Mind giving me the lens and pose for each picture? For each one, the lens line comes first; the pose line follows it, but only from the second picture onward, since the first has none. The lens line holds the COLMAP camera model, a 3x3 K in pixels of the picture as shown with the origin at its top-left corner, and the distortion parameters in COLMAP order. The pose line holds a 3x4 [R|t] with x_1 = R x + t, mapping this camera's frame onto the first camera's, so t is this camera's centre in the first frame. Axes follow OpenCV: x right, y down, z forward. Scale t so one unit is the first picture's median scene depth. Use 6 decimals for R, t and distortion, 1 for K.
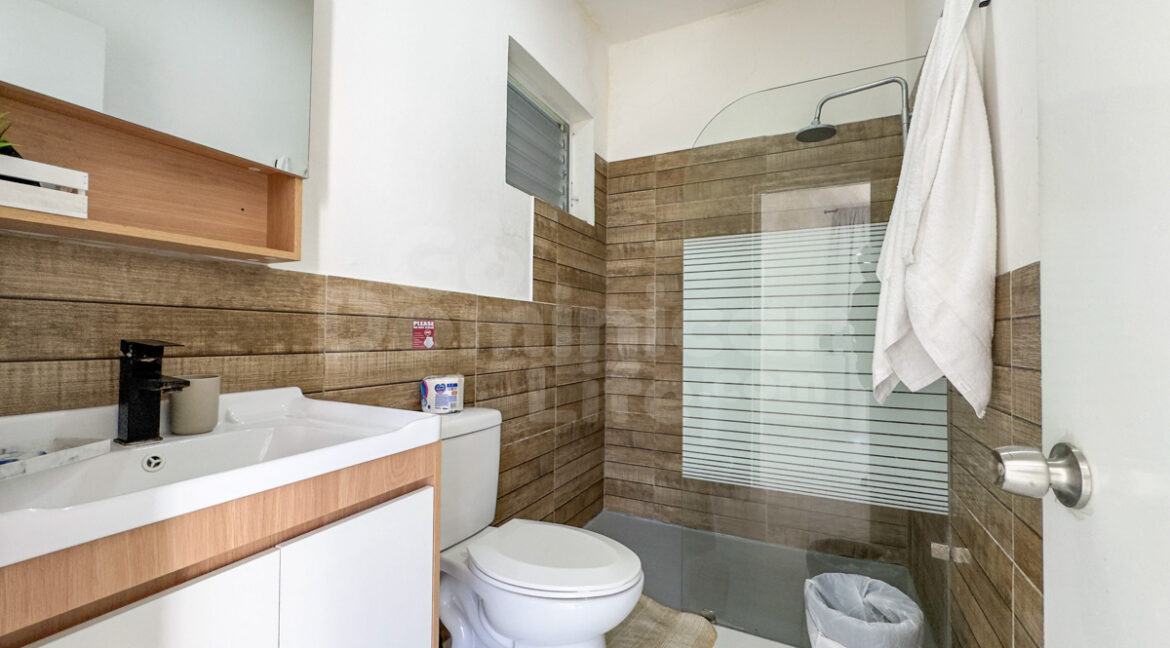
lens RADIAL K [[471.5, 0, 584.6], [0, 471.5, 319.1], [0, 0, 1]] dist [-0.006859, 0.000479]
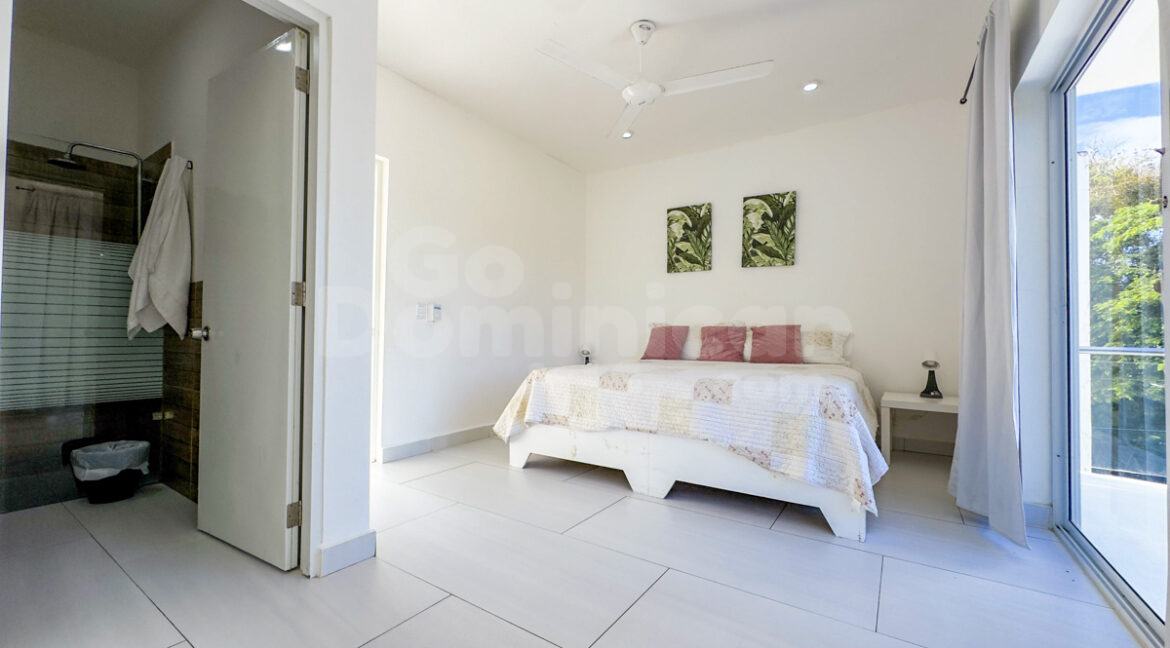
lens RADIAL K [[471.5, 0, 585.8], [0, 471.5, 325.2], [0, 0, 1]] dist [-0.006859, 0.000479]
pose [[0.140567, 0.016251, 0.989938, -1.248599], [-0.027328, 0.999548, -0.012528, 0.104987], [-0.989694, -0.025292, 0.140948, -1.390620]]
